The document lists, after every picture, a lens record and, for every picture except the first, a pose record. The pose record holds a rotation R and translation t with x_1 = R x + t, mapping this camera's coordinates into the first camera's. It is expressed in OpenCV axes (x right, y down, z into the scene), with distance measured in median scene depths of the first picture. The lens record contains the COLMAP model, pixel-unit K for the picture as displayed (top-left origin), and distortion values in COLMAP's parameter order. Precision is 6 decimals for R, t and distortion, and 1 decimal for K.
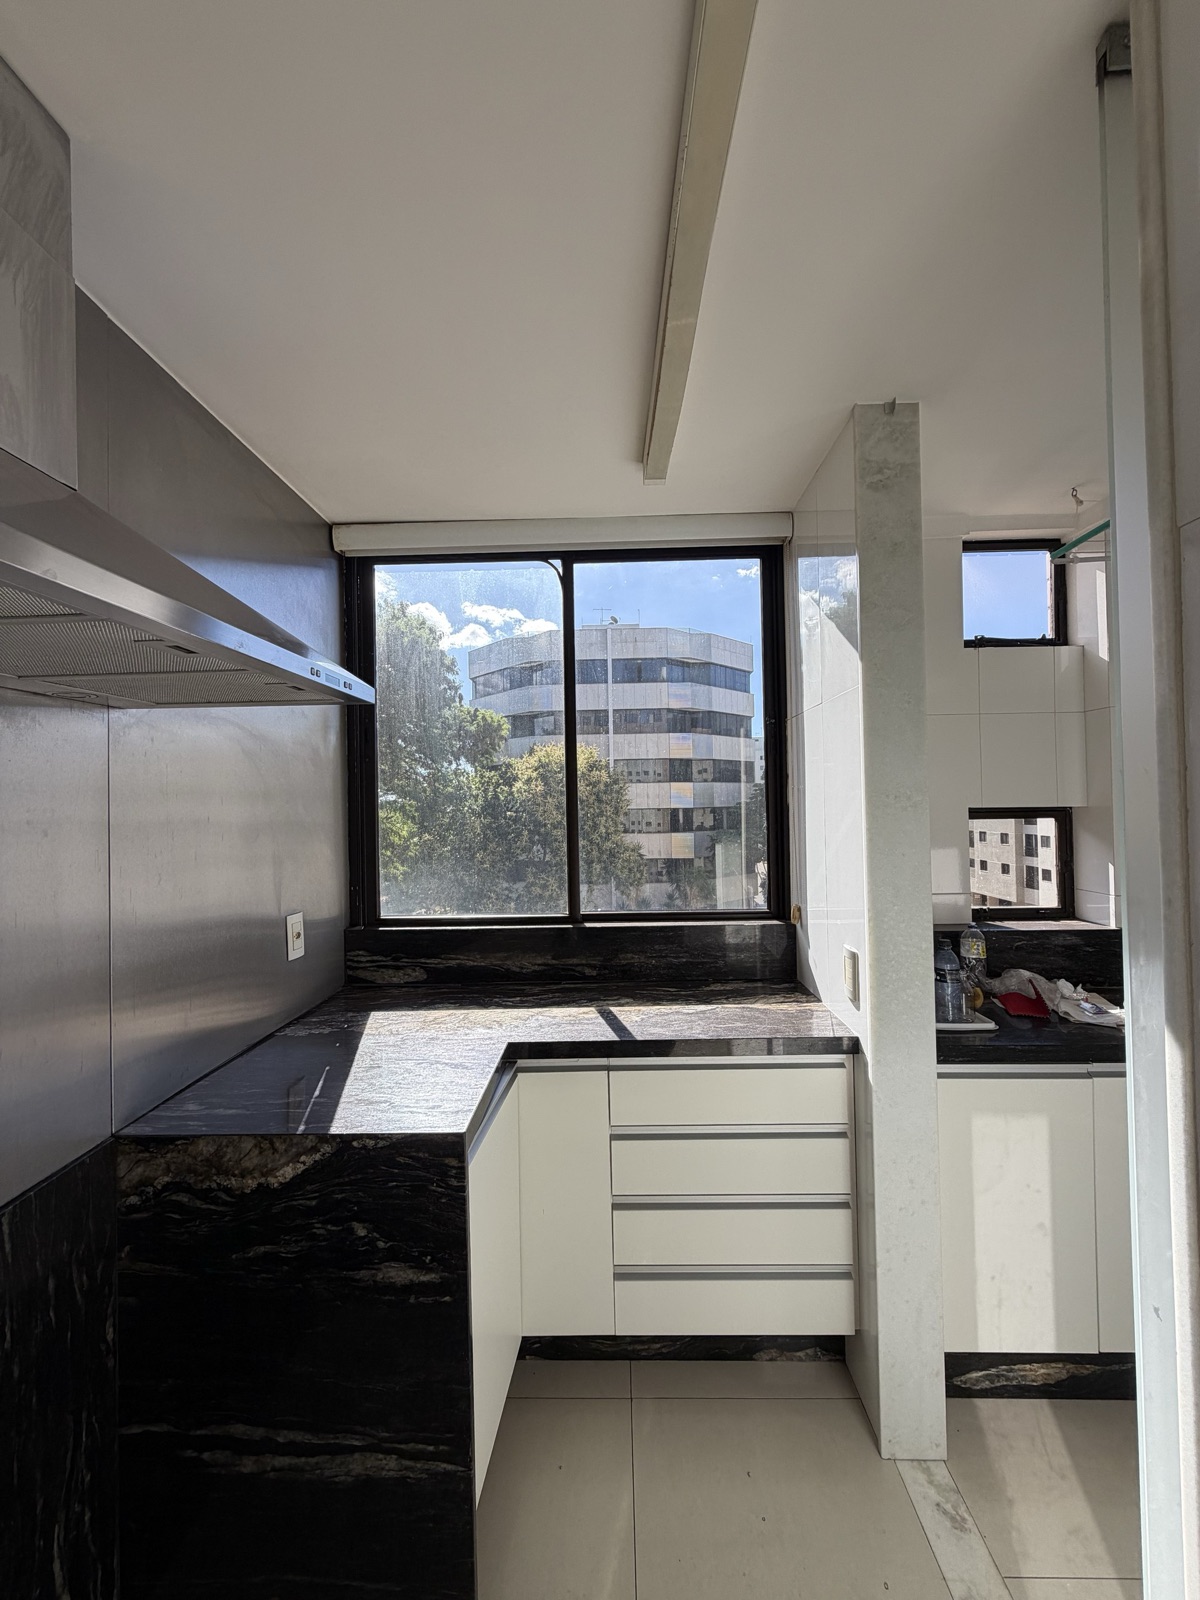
lens RADIAL K [[636.3, 0, 602.0], [0, 636.3, 797.2], [0, 0, 1]] dist [0.003968, 0.000188]
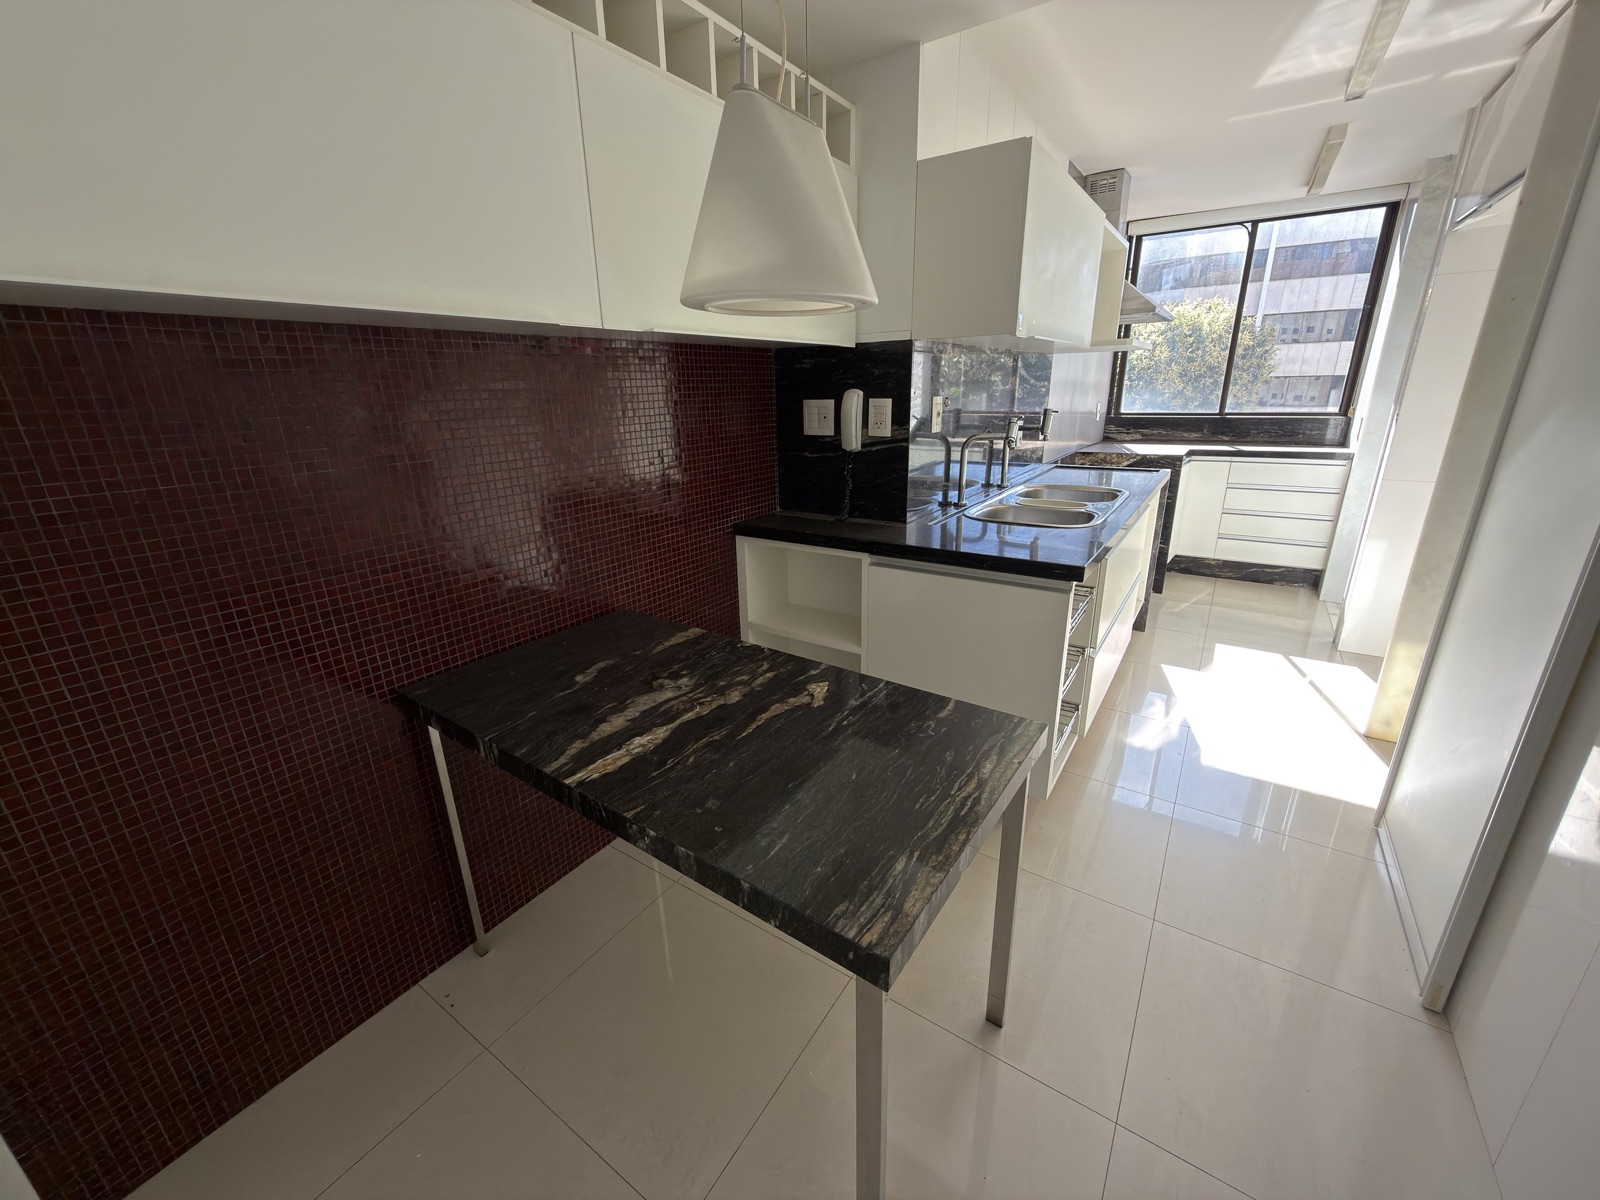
lens RADIAL K [[636.3, 0, 792.0], [0, 636.3, 600.2], [0, 0, 1]] dist [0.003968, 0.000188]
pose [[0.838053, 0.168762, -0.518832, -0.034249], [0.017686, 0.942055, 0.334992, 0.035835], [0.545302, -0.289917, 0.786507, -1.693205]]
